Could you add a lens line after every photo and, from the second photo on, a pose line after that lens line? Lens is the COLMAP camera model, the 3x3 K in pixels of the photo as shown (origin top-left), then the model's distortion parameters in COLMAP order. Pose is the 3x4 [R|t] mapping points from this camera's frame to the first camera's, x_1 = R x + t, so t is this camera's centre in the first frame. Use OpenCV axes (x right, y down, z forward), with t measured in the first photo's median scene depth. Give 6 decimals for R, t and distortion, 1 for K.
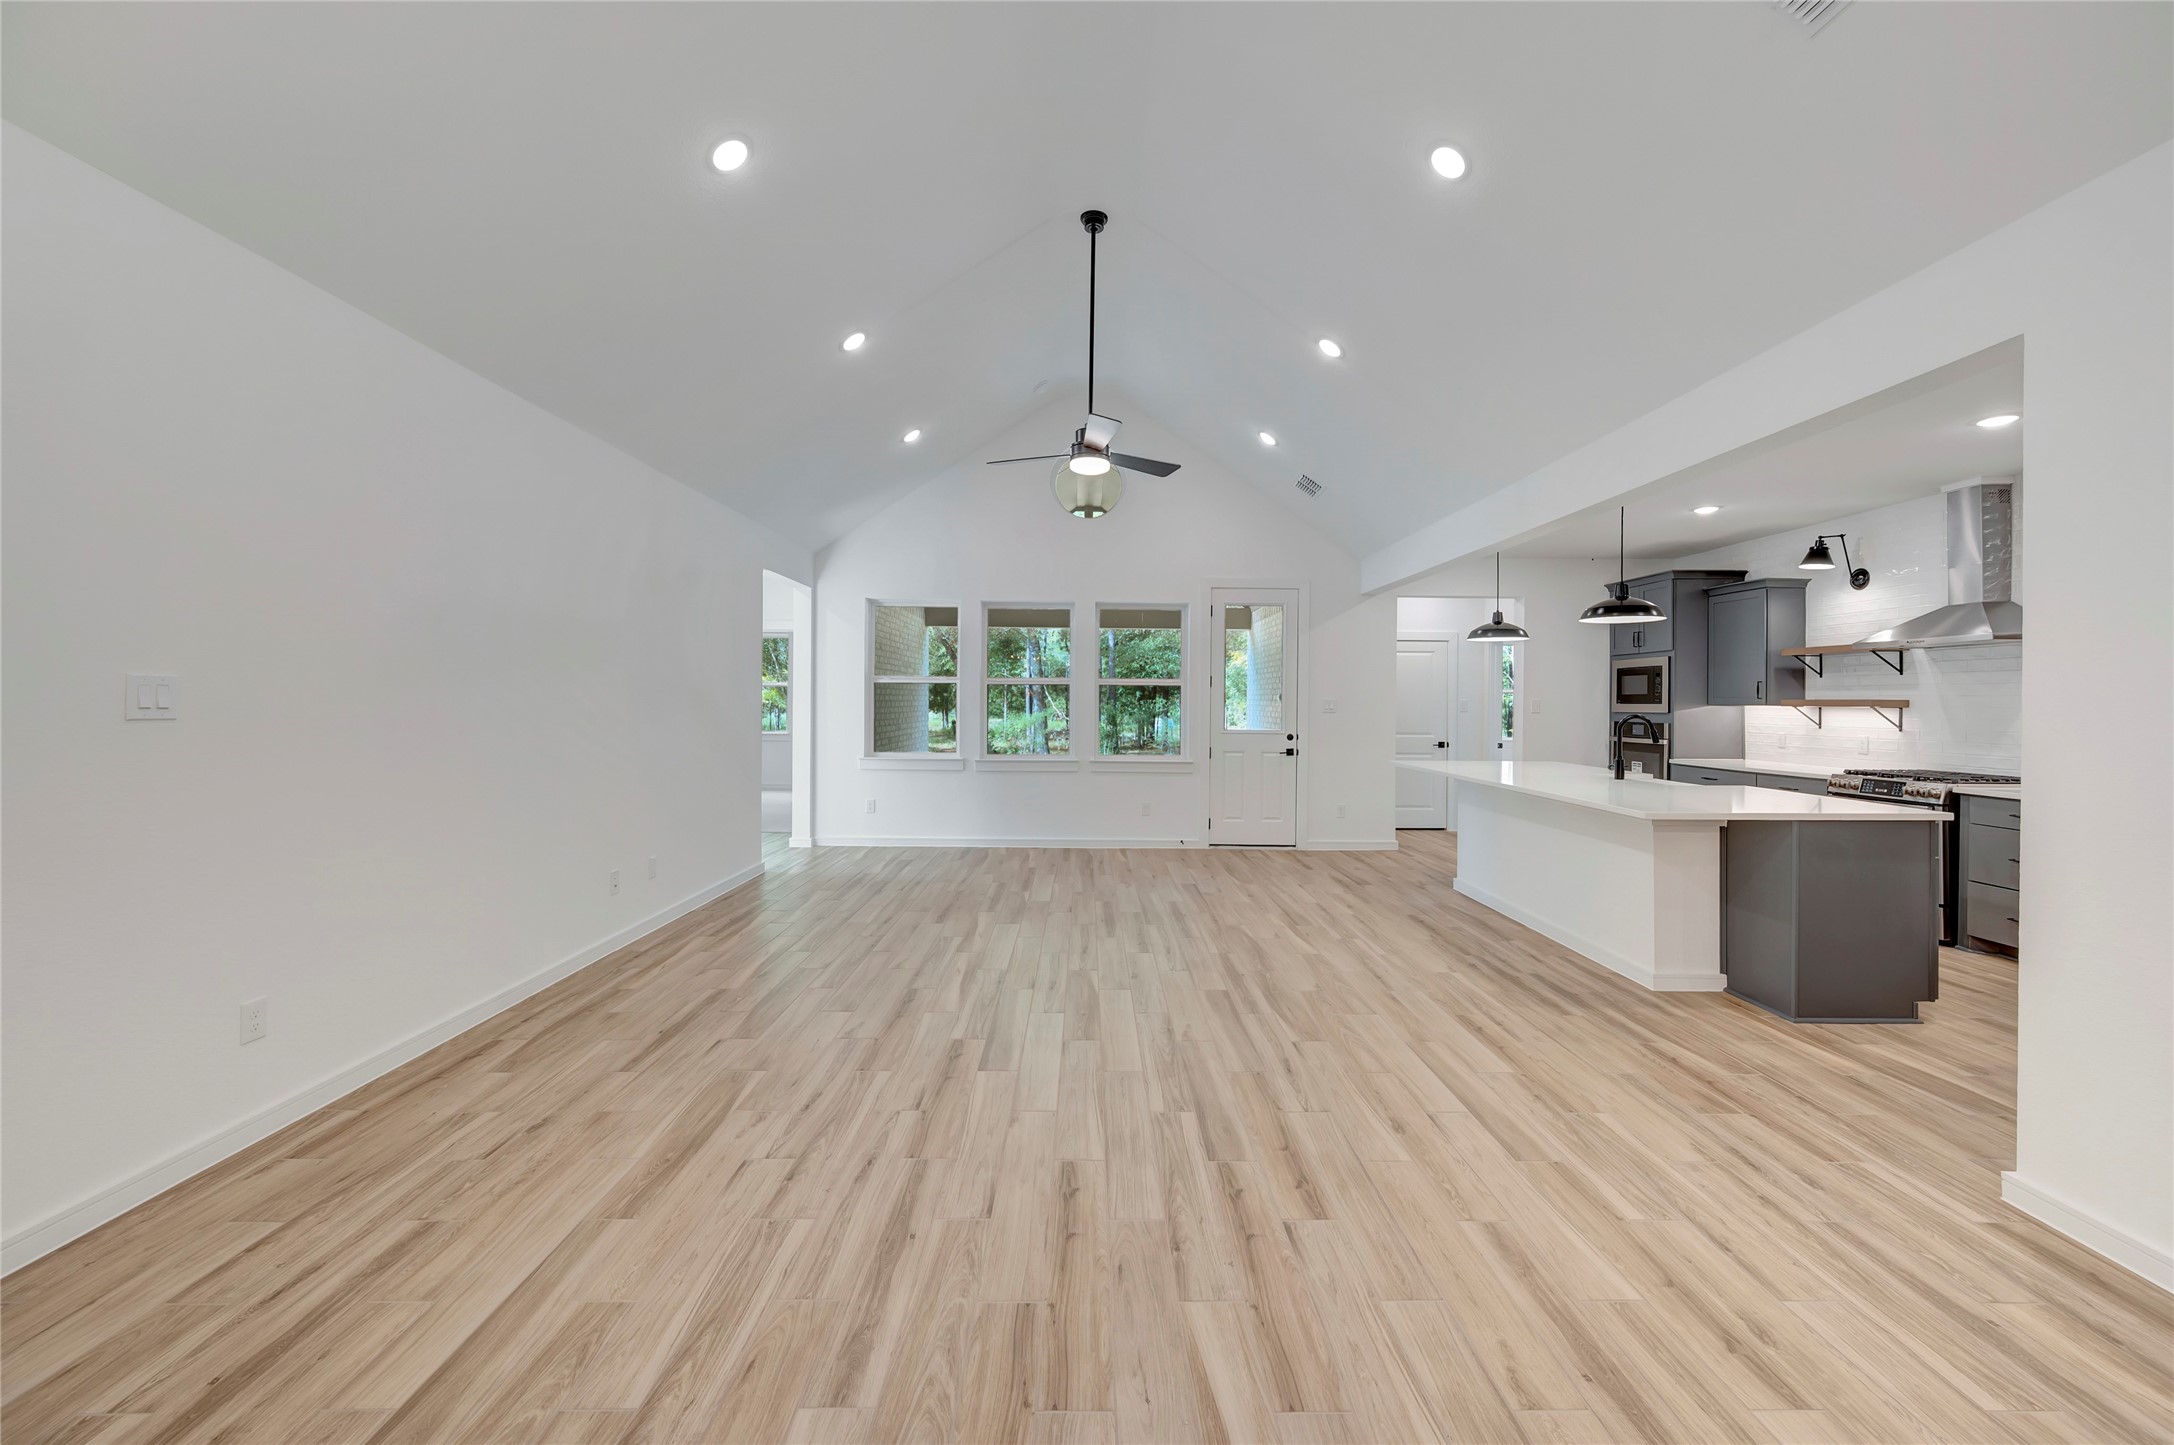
lens RADIAL K [[860.9, 0, 1094.3], [0, 860.9, 704.3], [0, 0, 1]] dist [-0.002004, 0.000195]
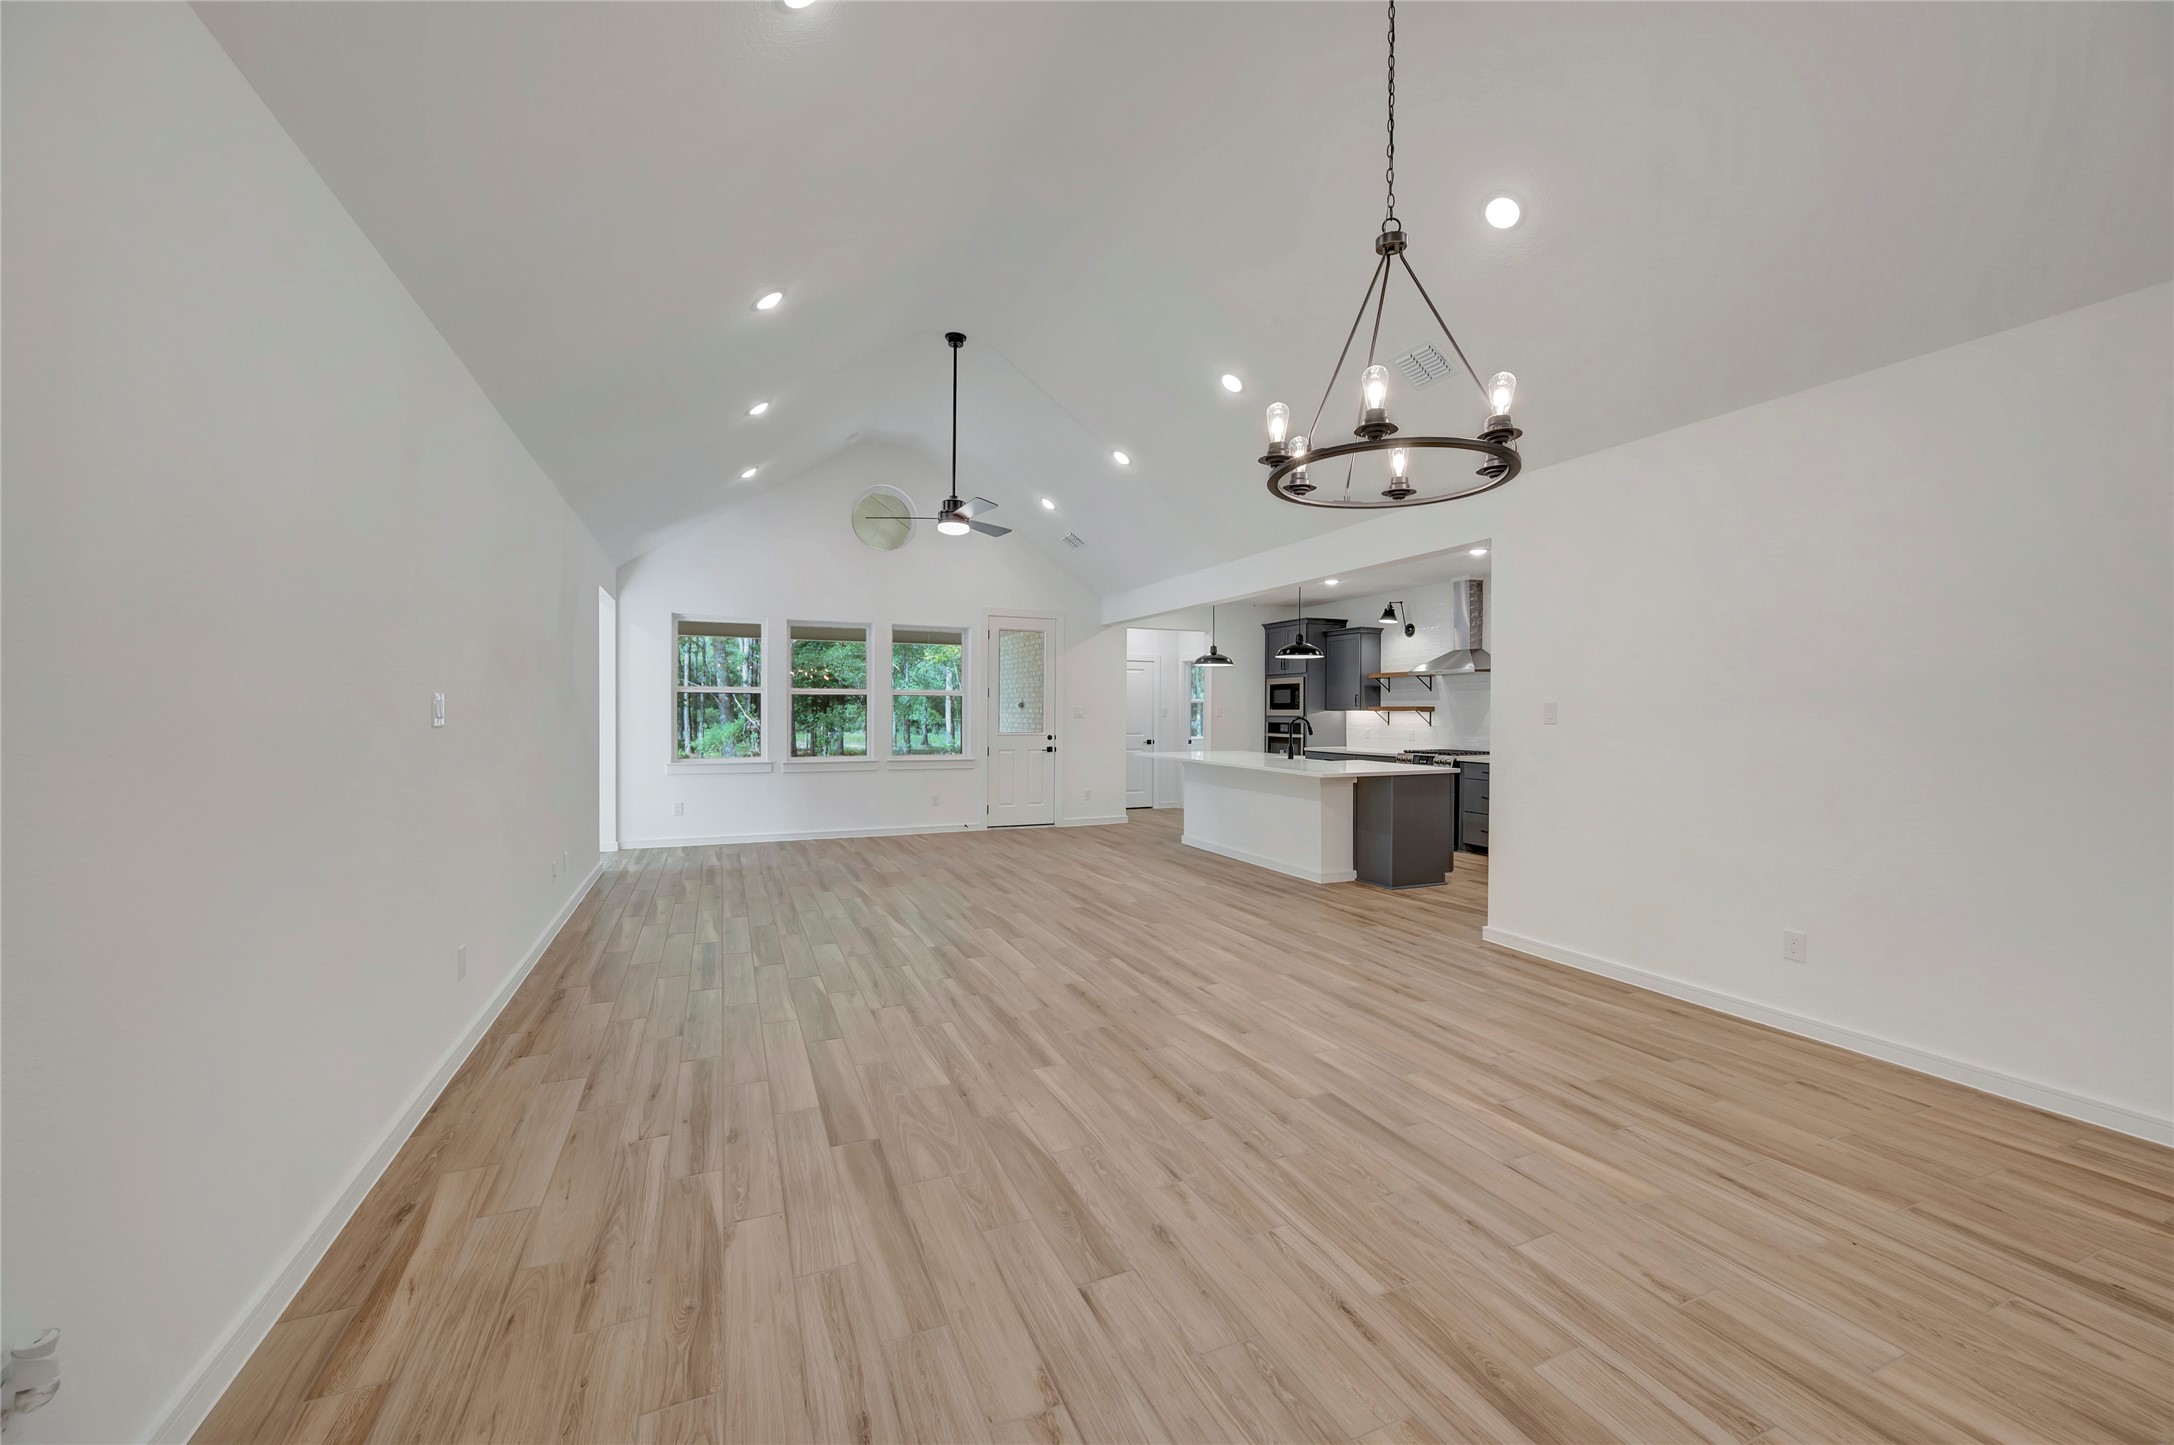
lens RADIAL K [[860.9, 0, 1096.6], [0, 860.9, 725.2], [0, 0, 1]] dist [-0.002004, 0.000195]
pose [[0.919956, -0.011557, 0.391851, -0.388476], [0.005559, 0.999849, 0.016439, -0.000034], [-0.391982, -0.012945, 0.919882, -0.344787]]
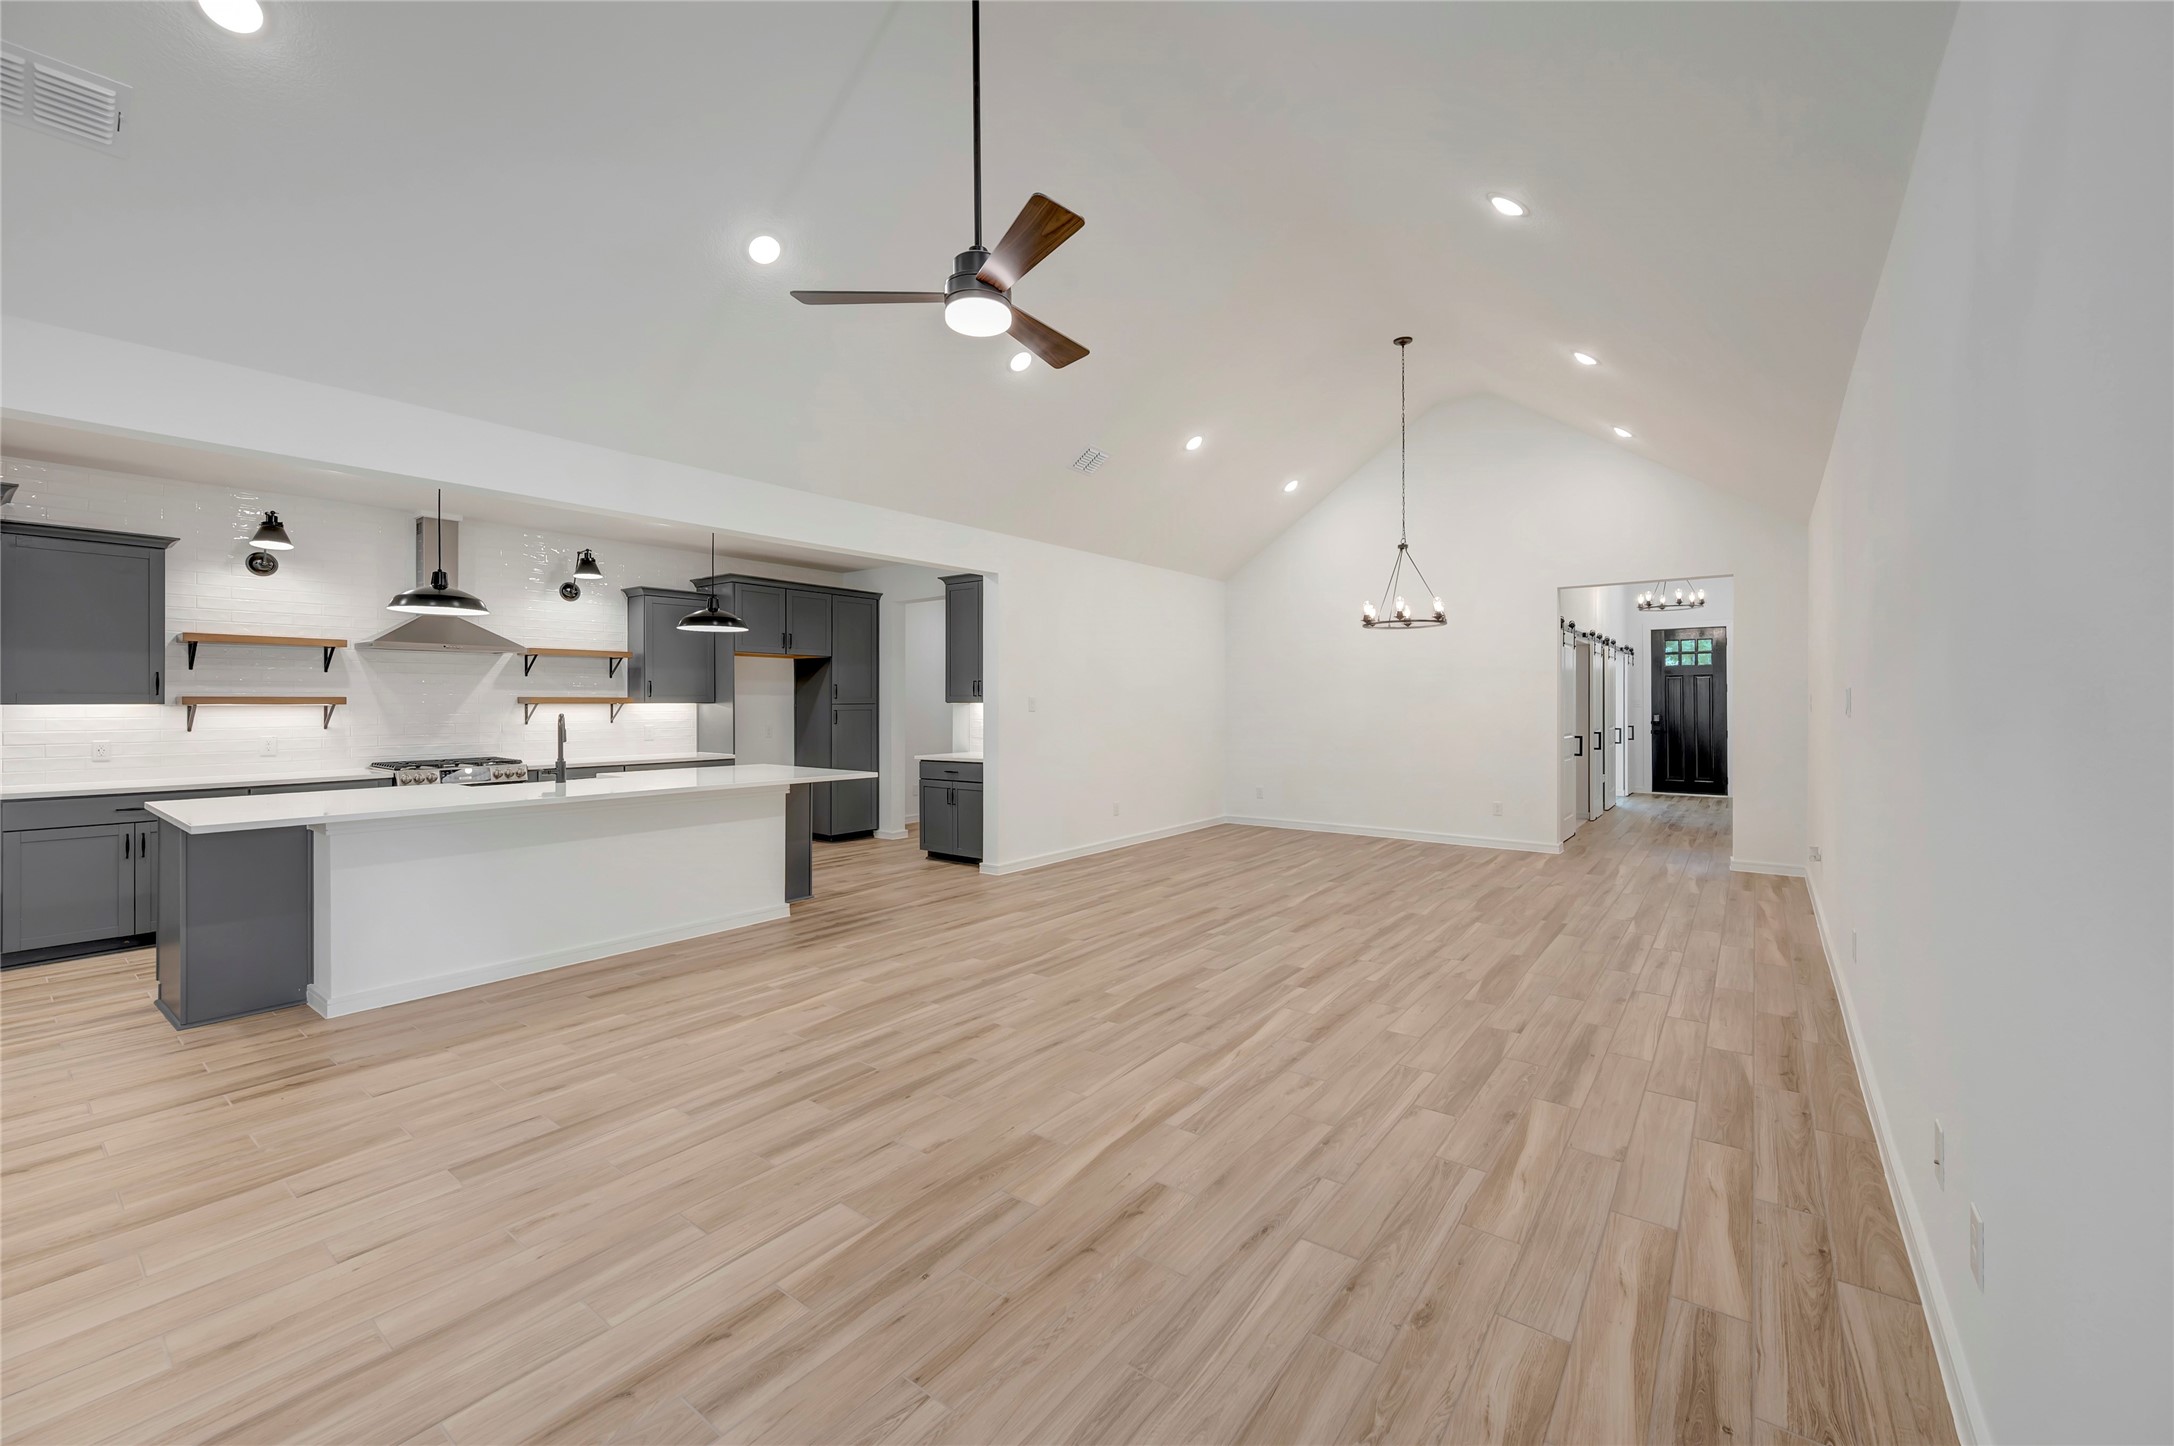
lens RADIAL K [[860.9, 0, 1104.3], [0, 860.9, 704.5], [0, 0, 1]] dist [-0.002004, 0.000195]
pose [[-0.792467, -0.005951, 0.609886, -0.554765], [-0.000796, 0.999962, 0.008723, -0.008706], [-0.609915, 0.006427, -0.792441, 1.759309]]
